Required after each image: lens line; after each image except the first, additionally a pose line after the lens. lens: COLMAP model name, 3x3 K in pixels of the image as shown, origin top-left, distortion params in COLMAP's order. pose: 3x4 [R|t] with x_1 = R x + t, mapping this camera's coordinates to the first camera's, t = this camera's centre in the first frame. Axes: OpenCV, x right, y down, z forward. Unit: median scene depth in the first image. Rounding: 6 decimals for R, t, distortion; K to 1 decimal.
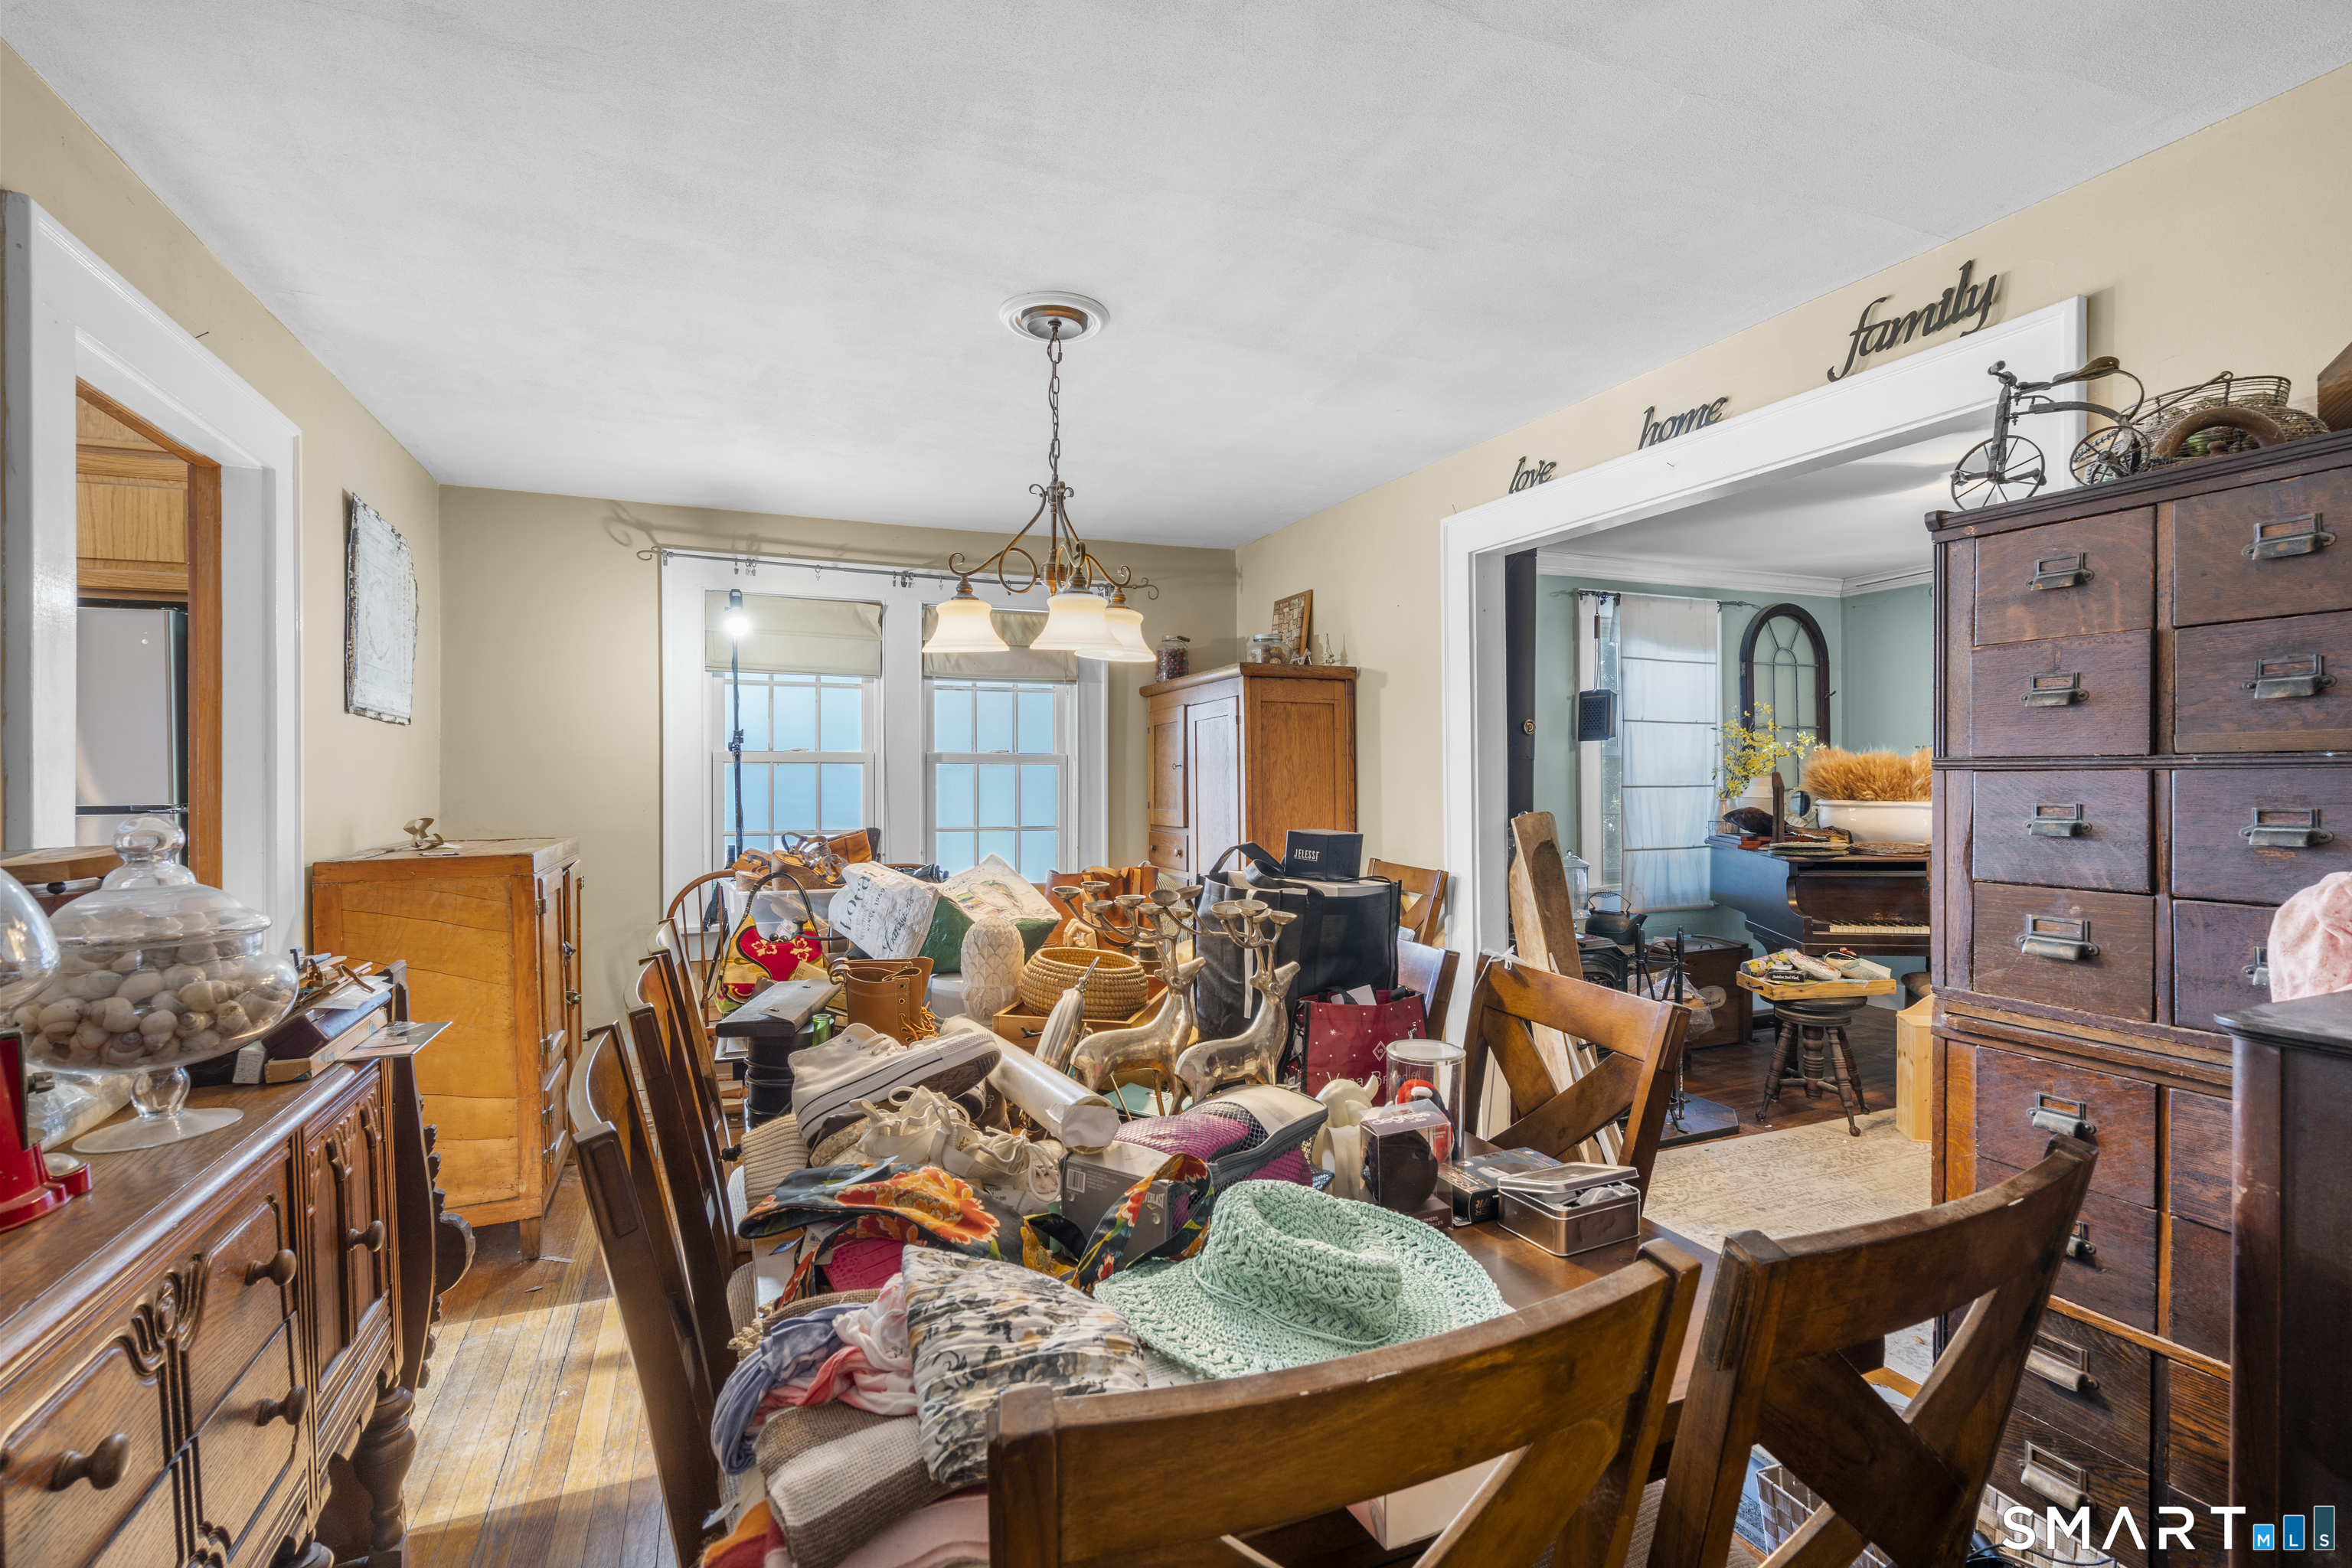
lens RADIAL K [[1059.9, 0, 1177.8], [0, 1059.9, 784.8], [0, 0, 1]] dist [-0.002733, 0.001763]
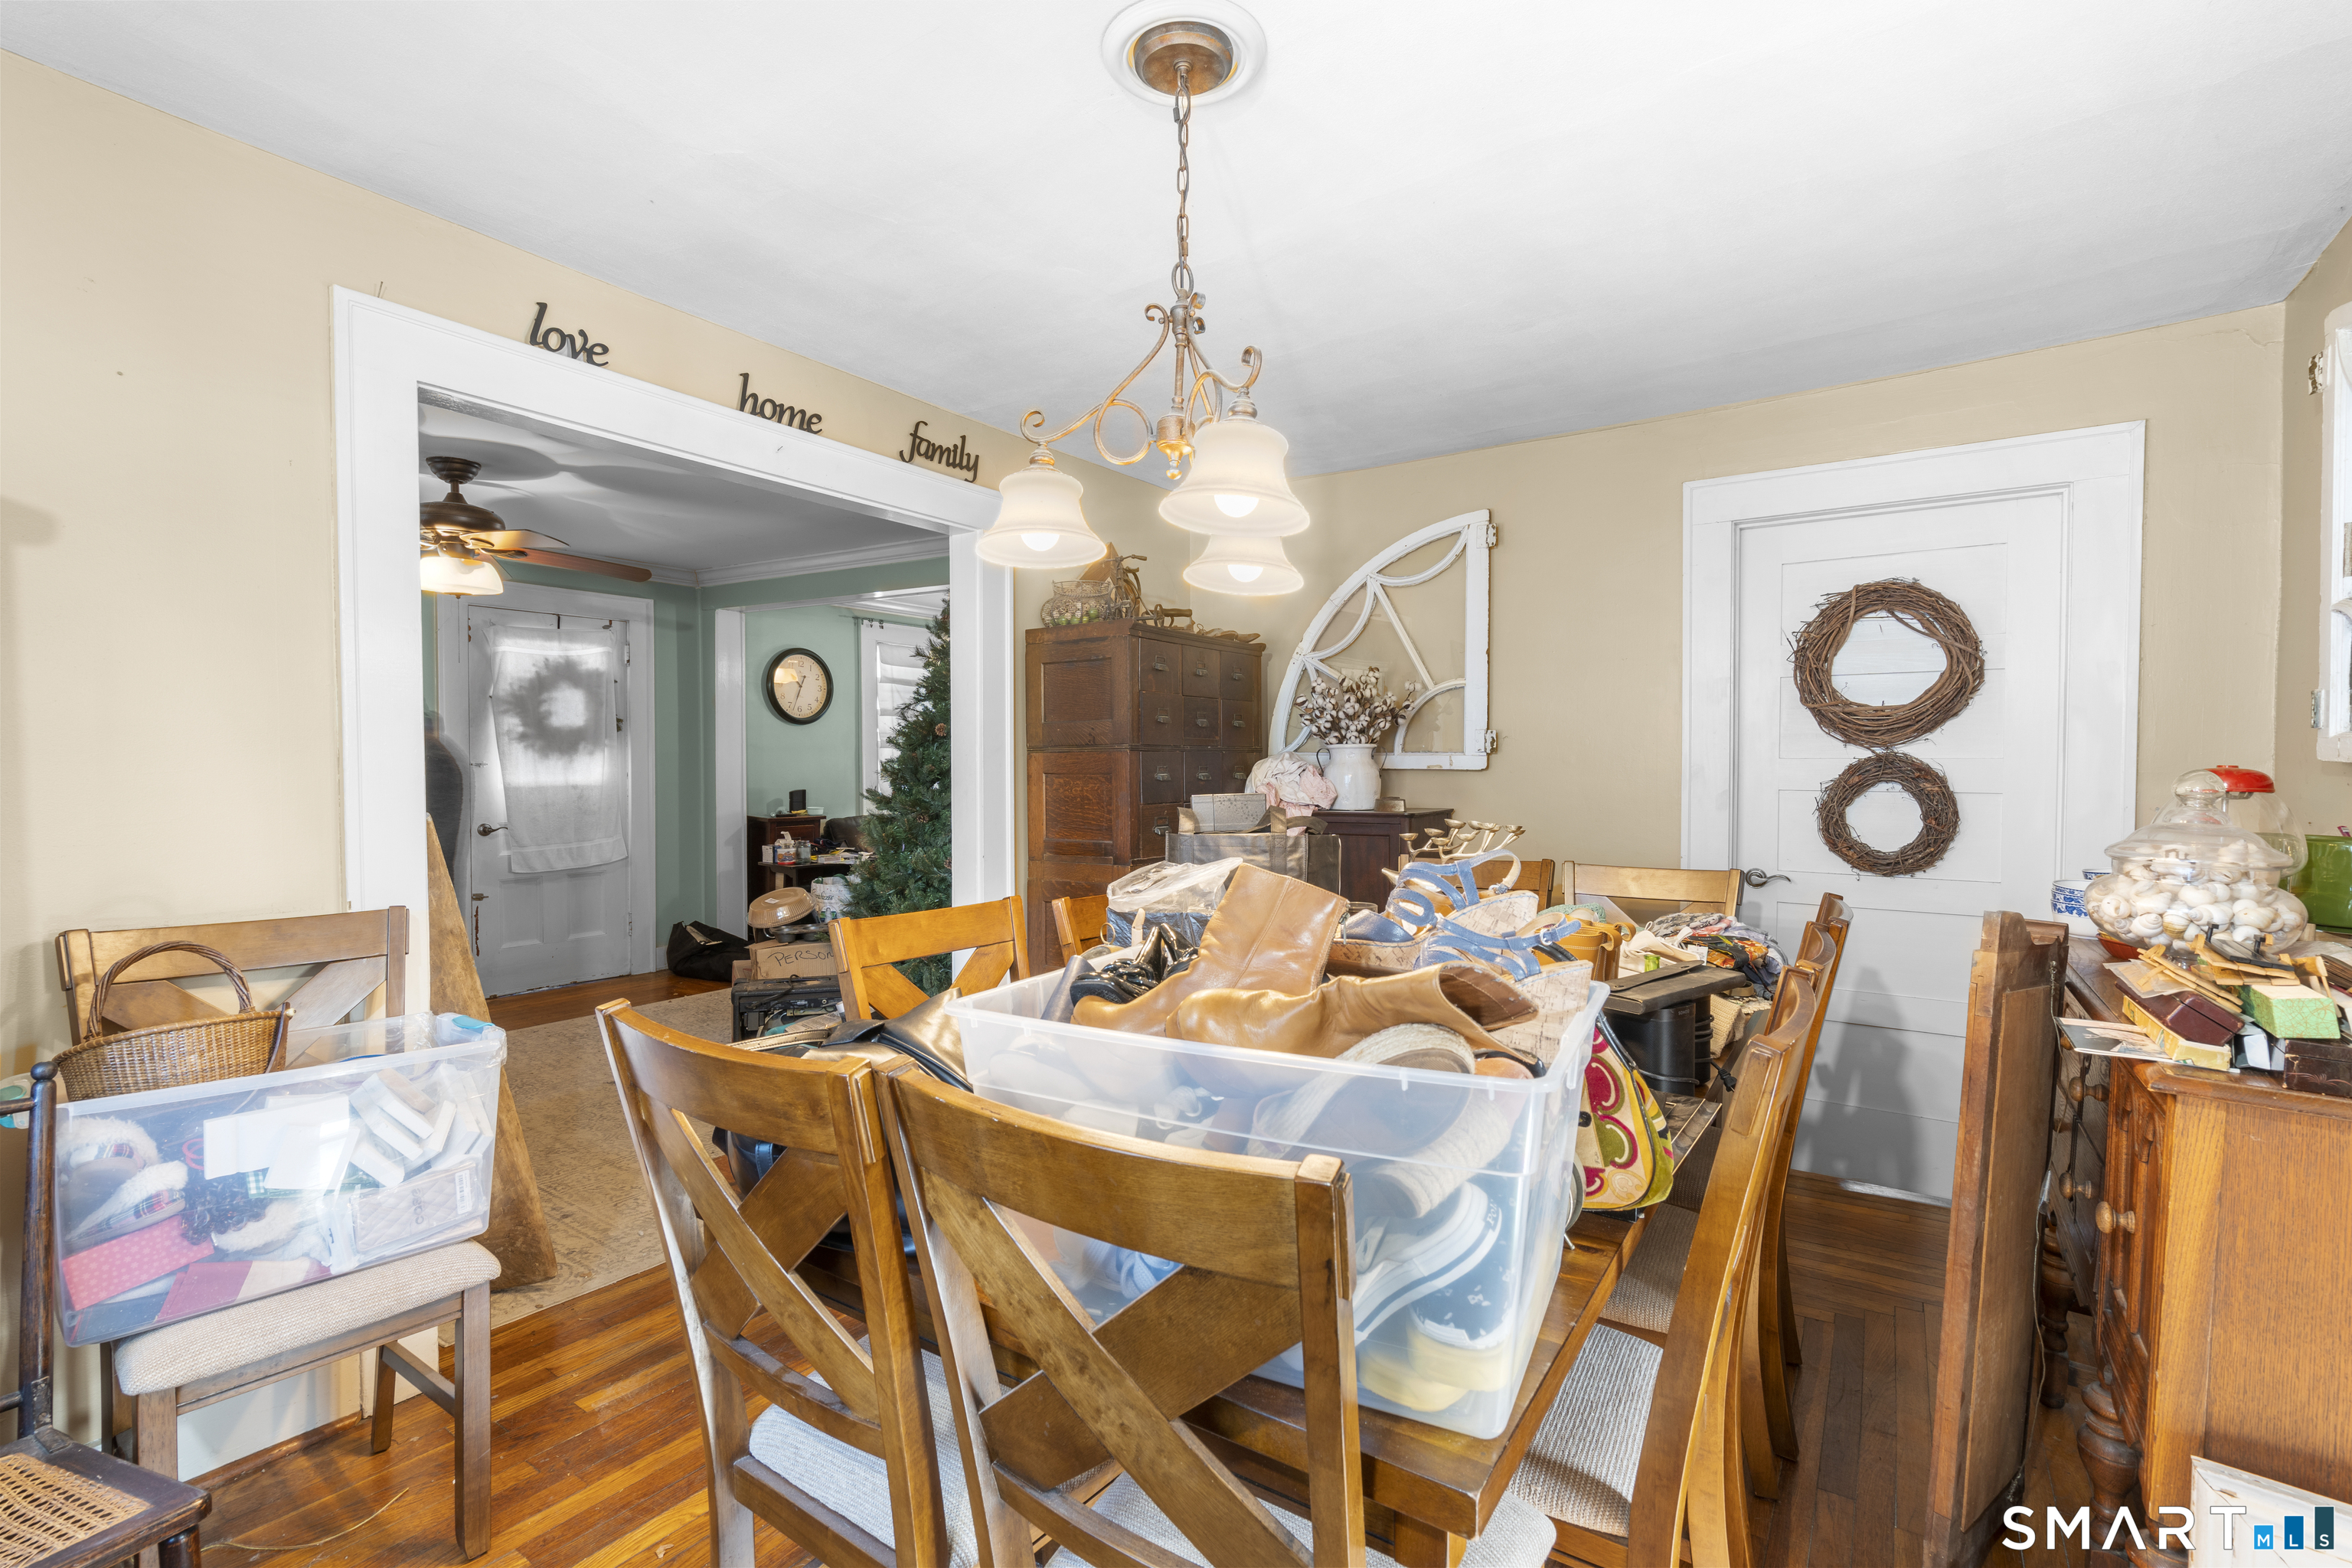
lens RADIAL K [[1059.9, 0, 1175.7], [0, 1059.9, 781.4], [0, 0, 1]] dist [-0.002733, 0.001763]
pose [[-0.531886, -0.019281, 0.846597, -0.768578], [0.000383, 0.999735, 0.023009, 0.003511], [-0.846816, 0.012562, -0.531738, 1.486862]]
